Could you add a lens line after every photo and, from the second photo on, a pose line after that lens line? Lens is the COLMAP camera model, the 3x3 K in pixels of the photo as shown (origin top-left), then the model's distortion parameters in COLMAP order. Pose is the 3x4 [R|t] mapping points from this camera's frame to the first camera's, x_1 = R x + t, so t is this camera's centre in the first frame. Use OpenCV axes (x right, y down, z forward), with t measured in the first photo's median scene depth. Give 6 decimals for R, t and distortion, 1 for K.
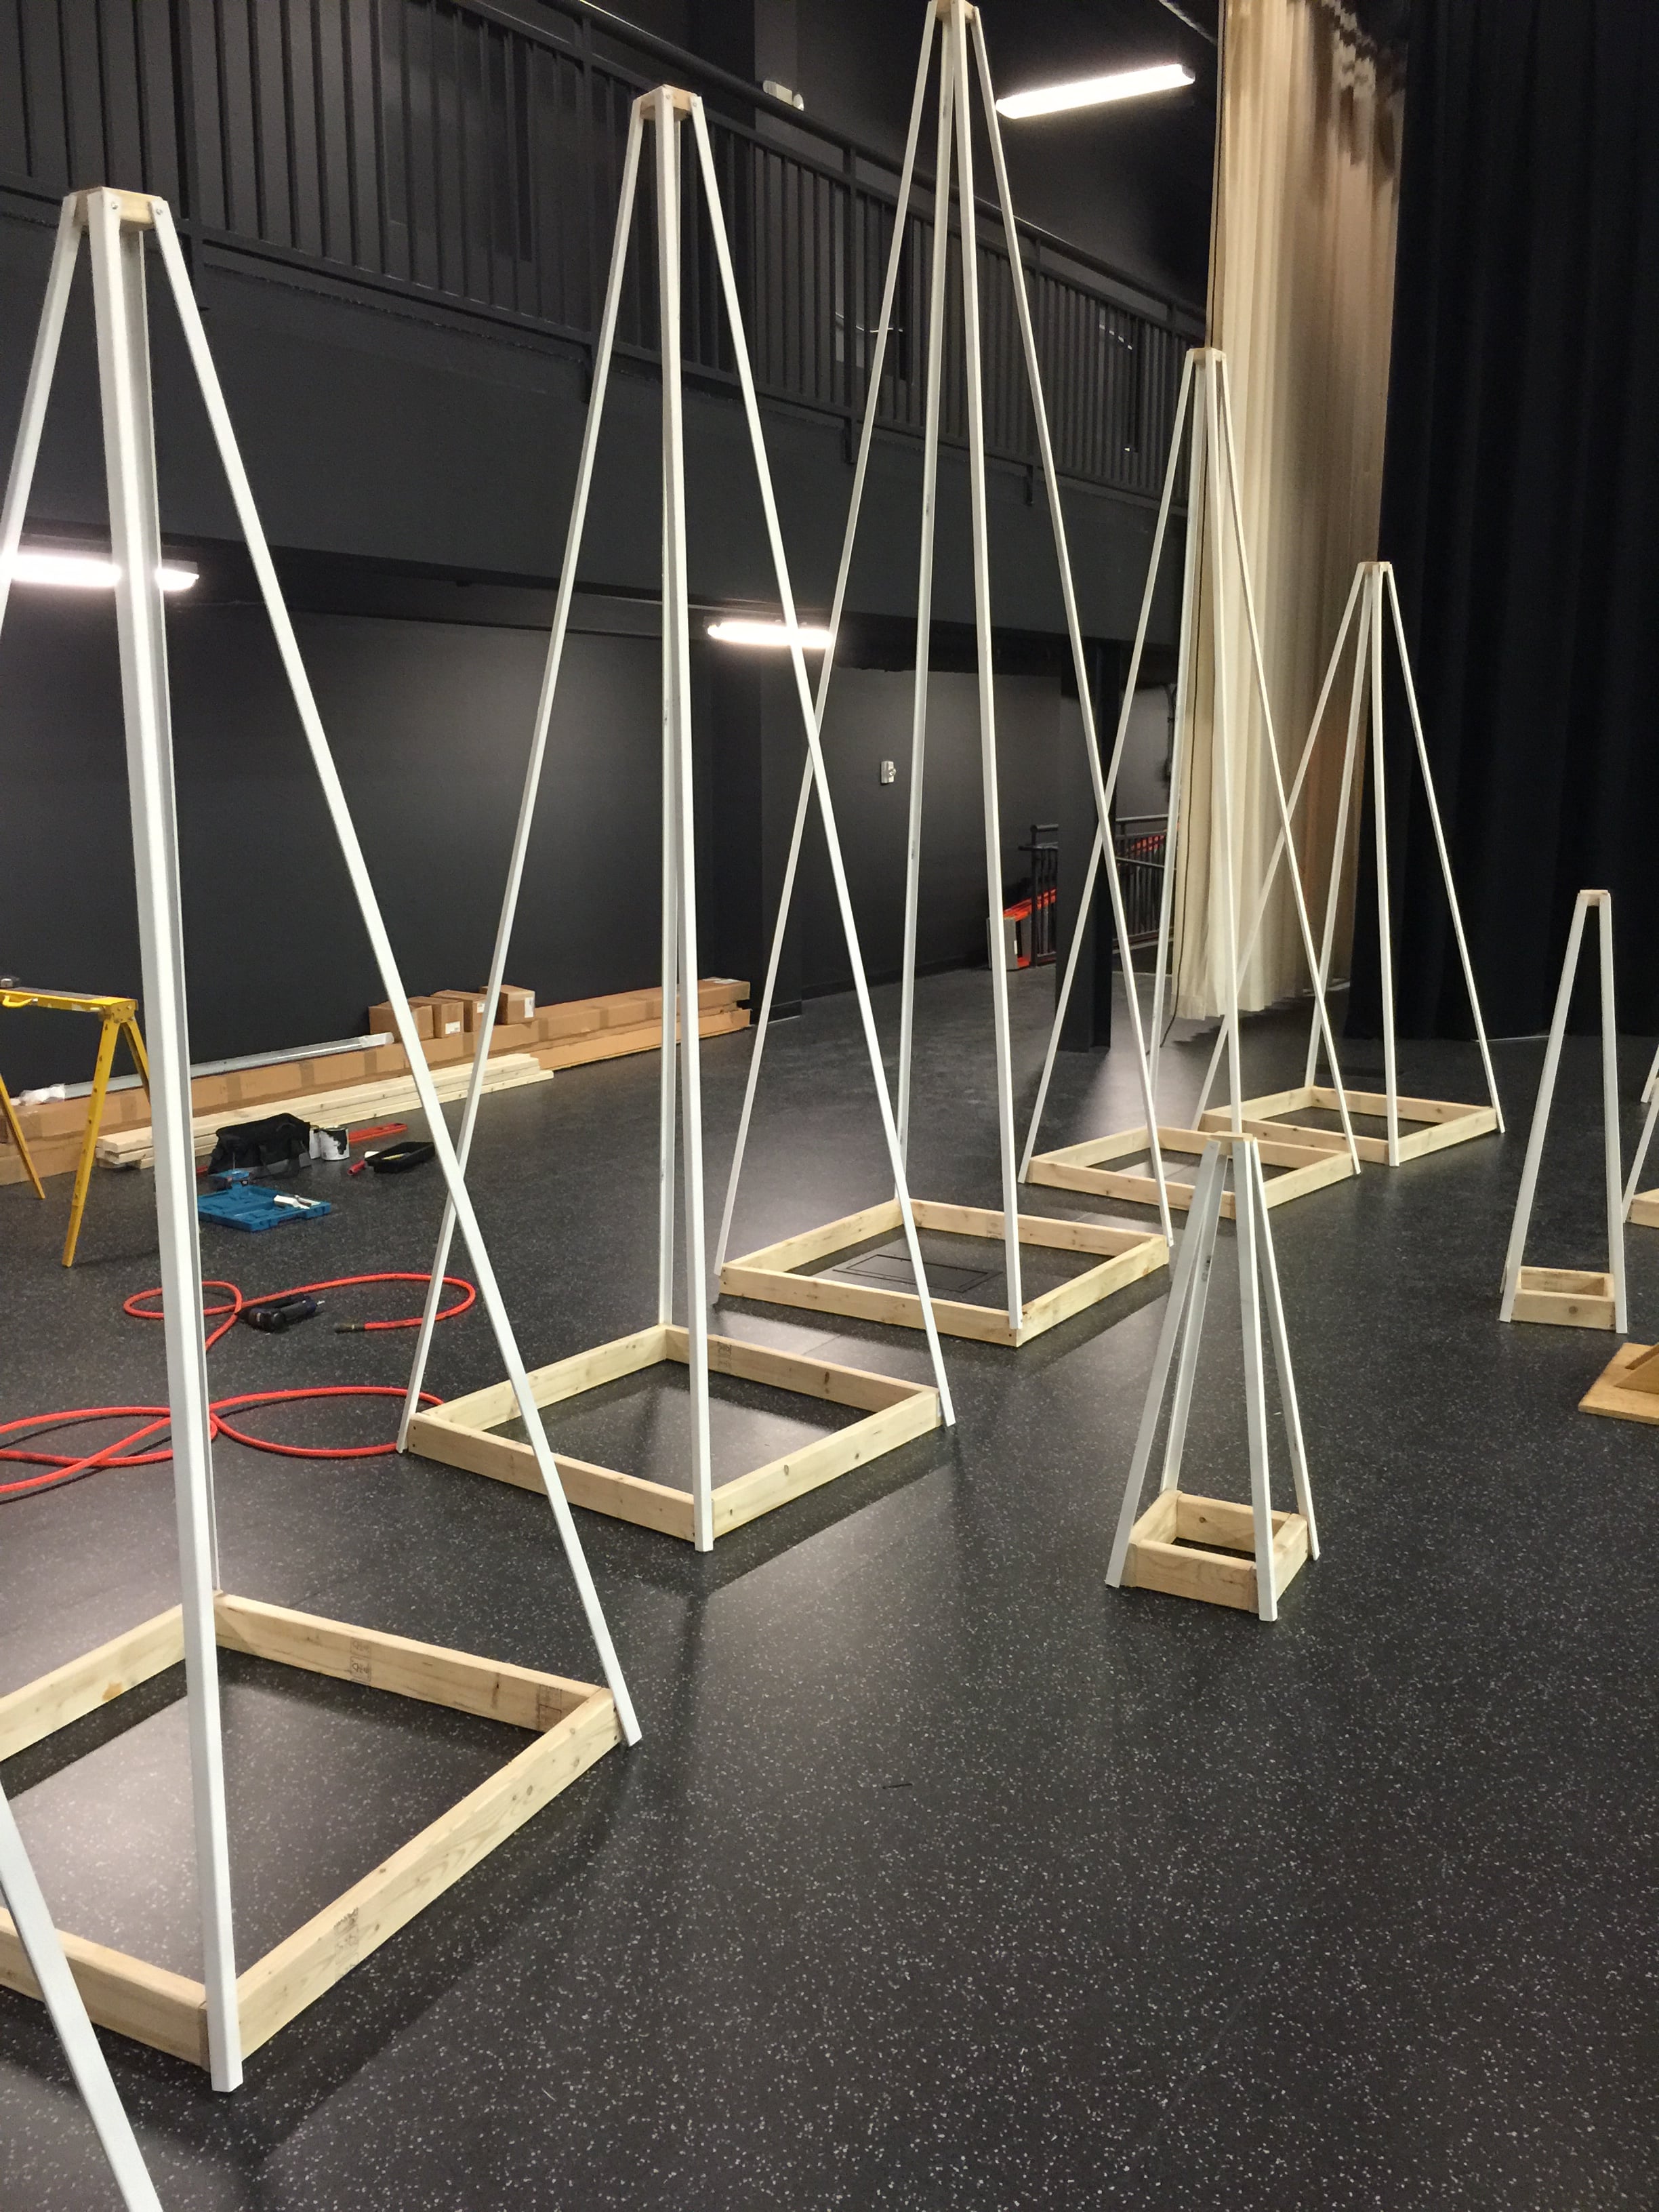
lens RADIAL K [[1924.3, 0, 829.5], [0, 1924.3, 1106.0], [0, 0, 1]] dist [0.047867, -0.054002]
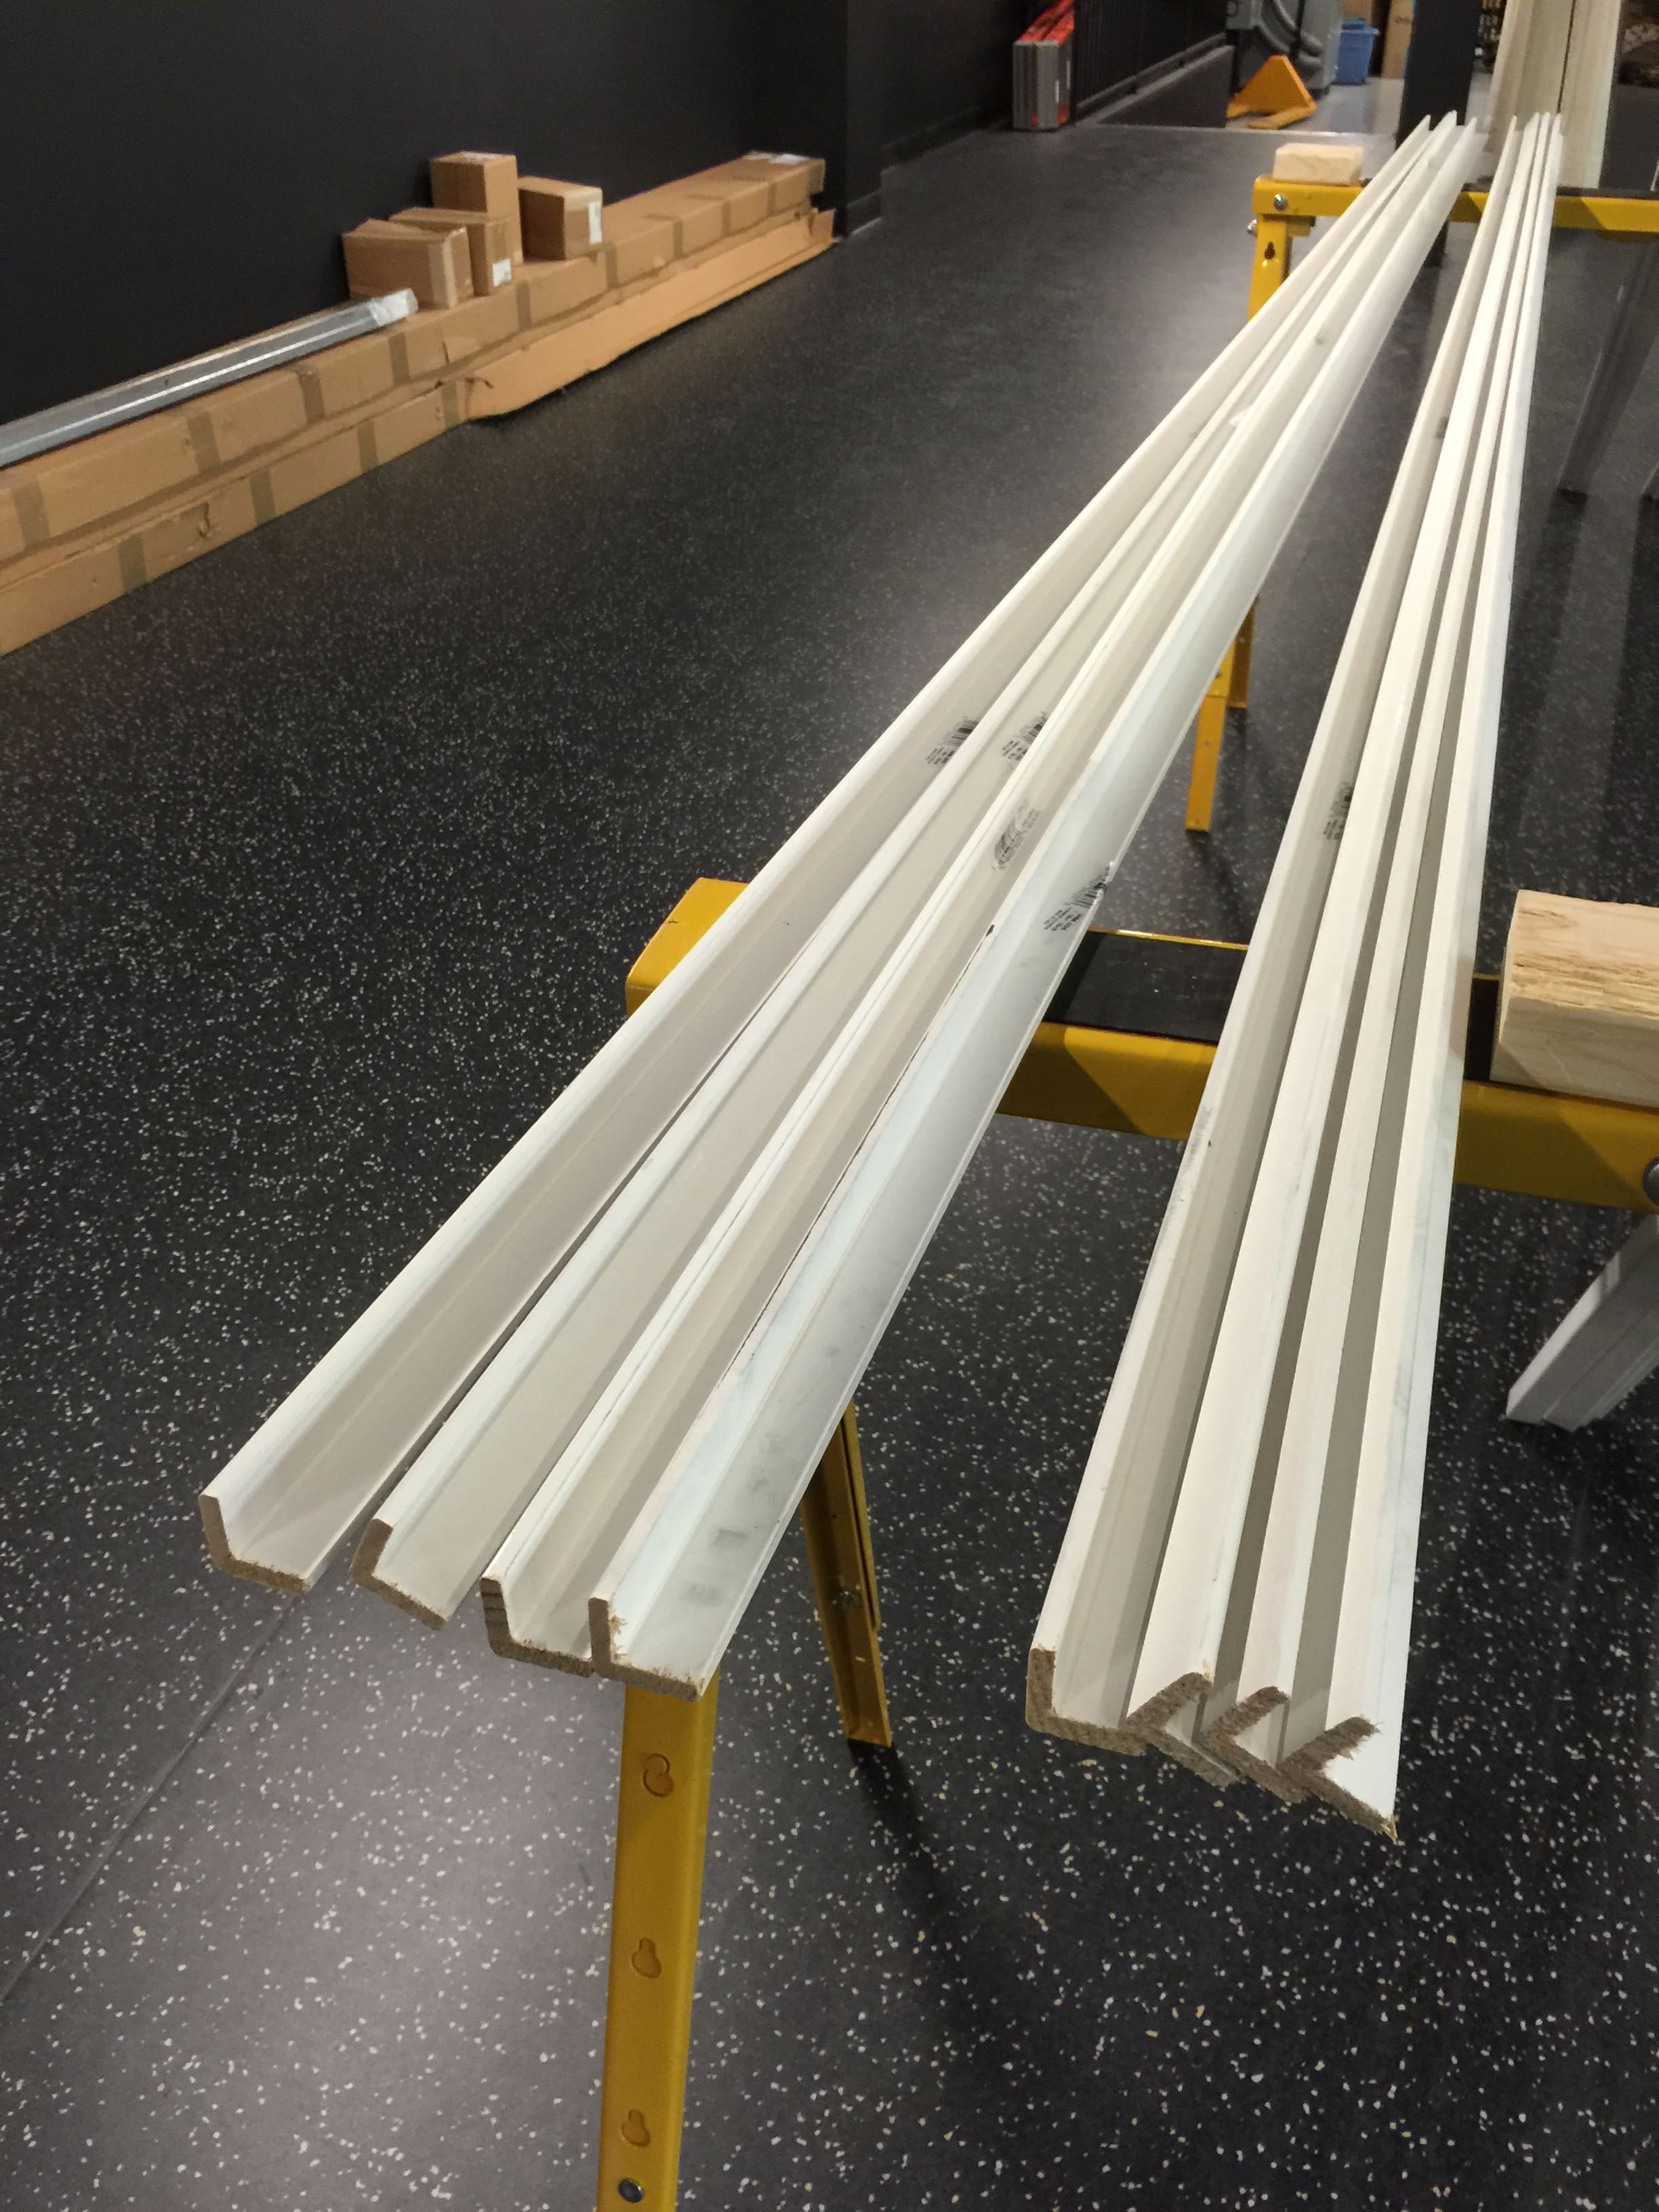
lens RADIAL K [[1924.3, 0, 829.5], [0, 1924.3, 1106.0], [0, 0, 1]] dist [0.047867, -0.054002]
pose [[0.968059, -0.132575, 0.212802, -0.240879], [0.041521, 0.921814, 0.385403, -0.029867], [-0.247259, -0.364258, 0.897875, 0.411430]]
